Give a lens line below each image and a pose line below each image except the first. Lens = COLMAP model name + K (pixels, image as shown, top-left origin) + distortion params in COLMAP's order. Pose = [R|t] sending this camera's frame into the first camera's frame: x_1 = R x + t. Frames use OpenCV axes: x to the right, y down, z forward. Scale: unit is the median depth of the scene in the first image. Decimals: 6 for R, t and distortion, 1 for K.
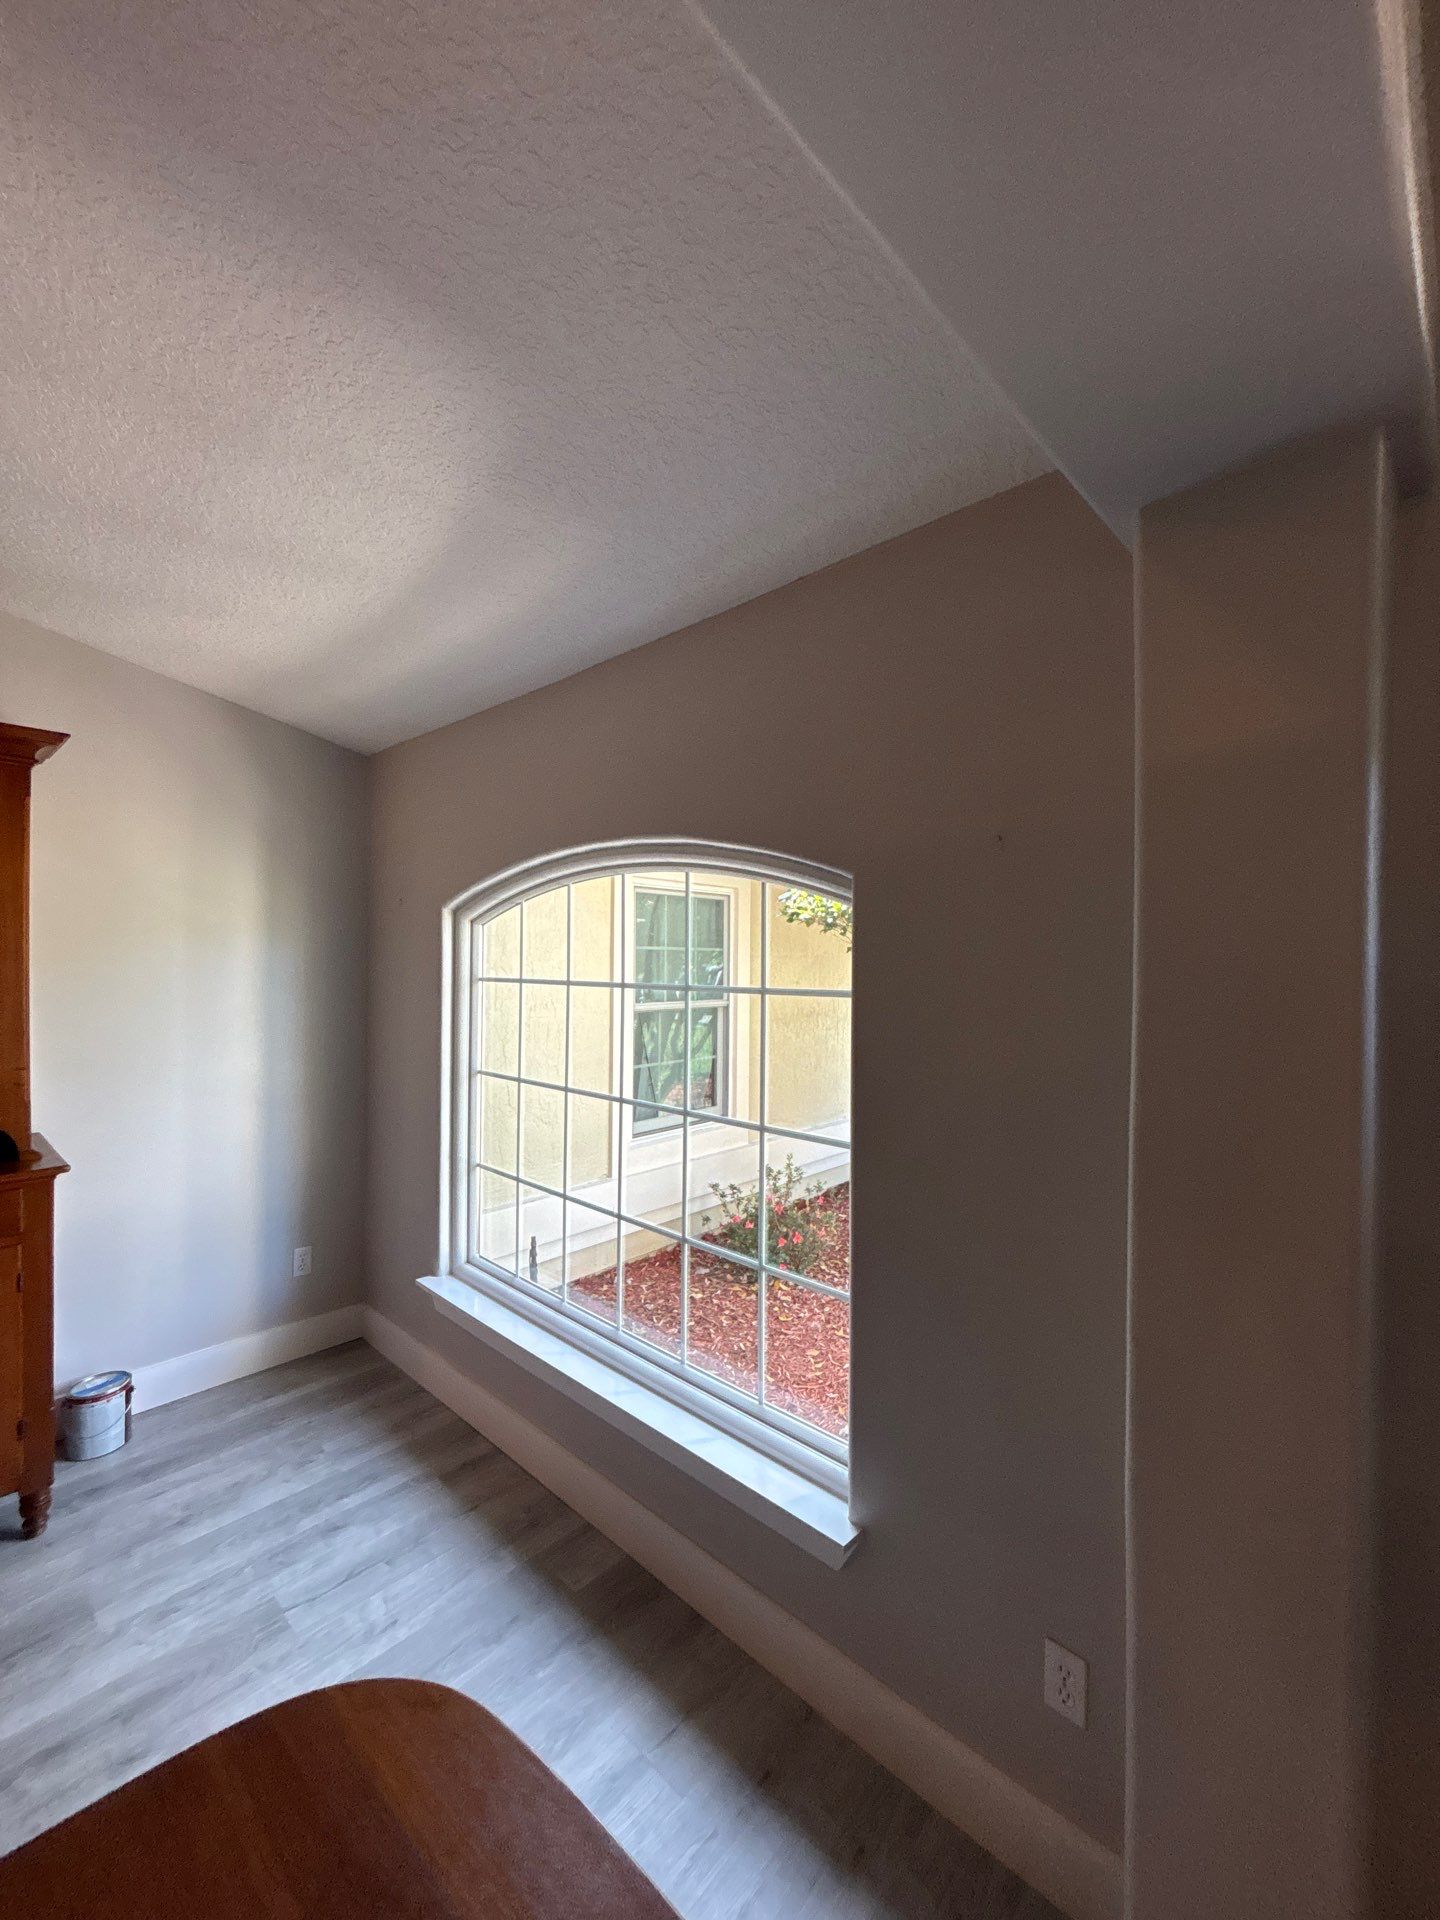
lens RADIAL K [[764.4, 0, 734.6], [0, 764.4, 969.6], [0, 0, 1]] dist [-0.000956, -0.000106]
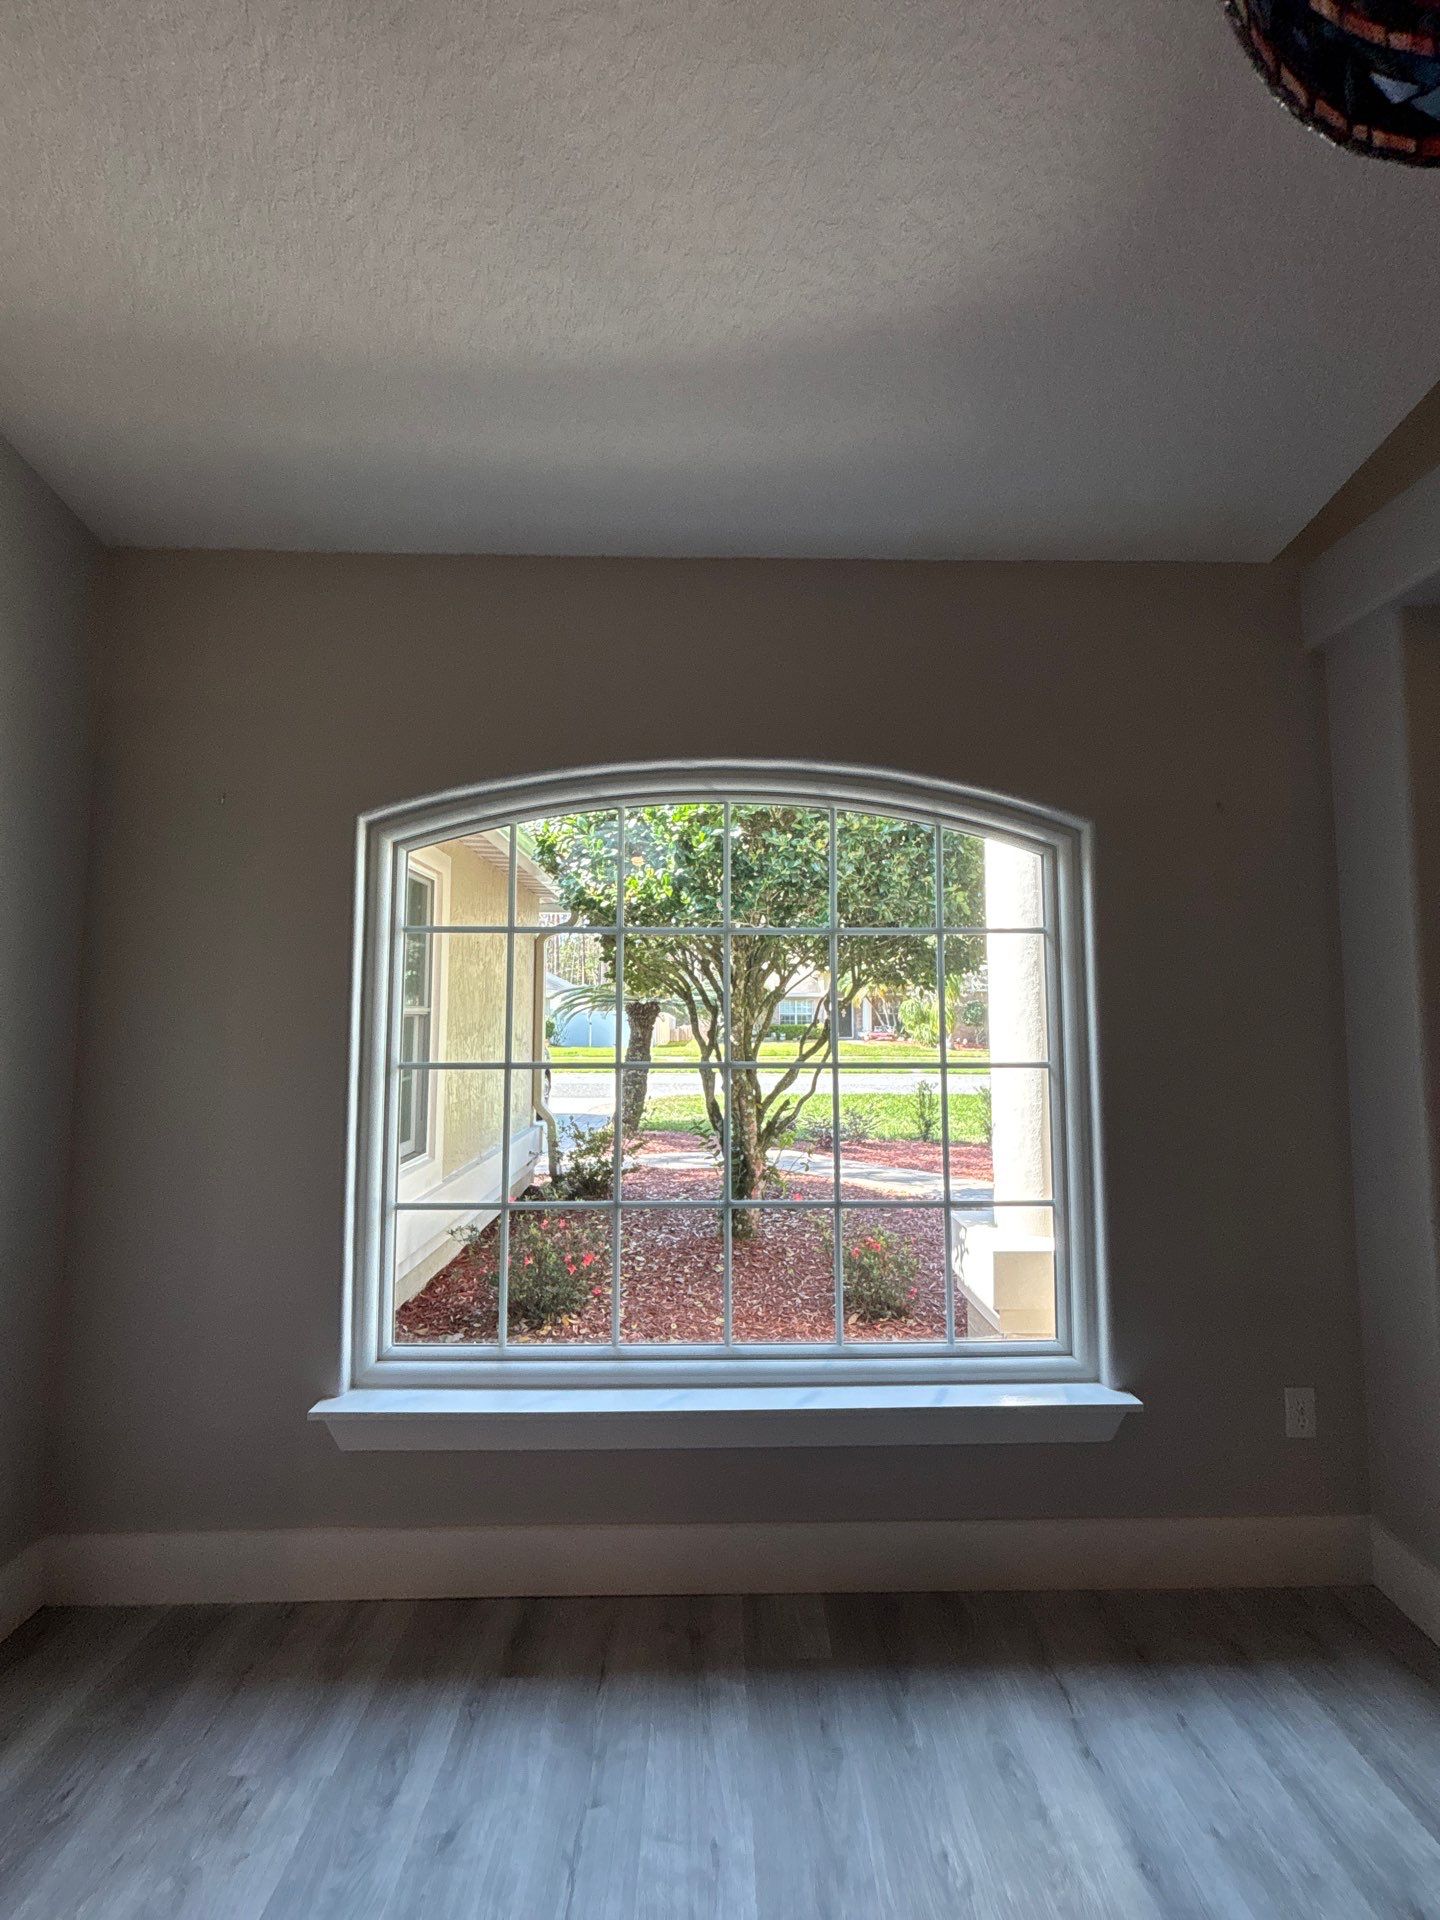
lens RADIAL K [[764.4, 0, 717.7], [0, 764.4, 961.1], [0, 0, 1]] dist [-0.000956, -0.000106]
pose [[0.725760, 0.037797, 0.686909, -0.606013], [0.017903, 0.997114, -0.073781, 0.099314], [-0.687715, 0.065845, 0.722988, 0.315219]]
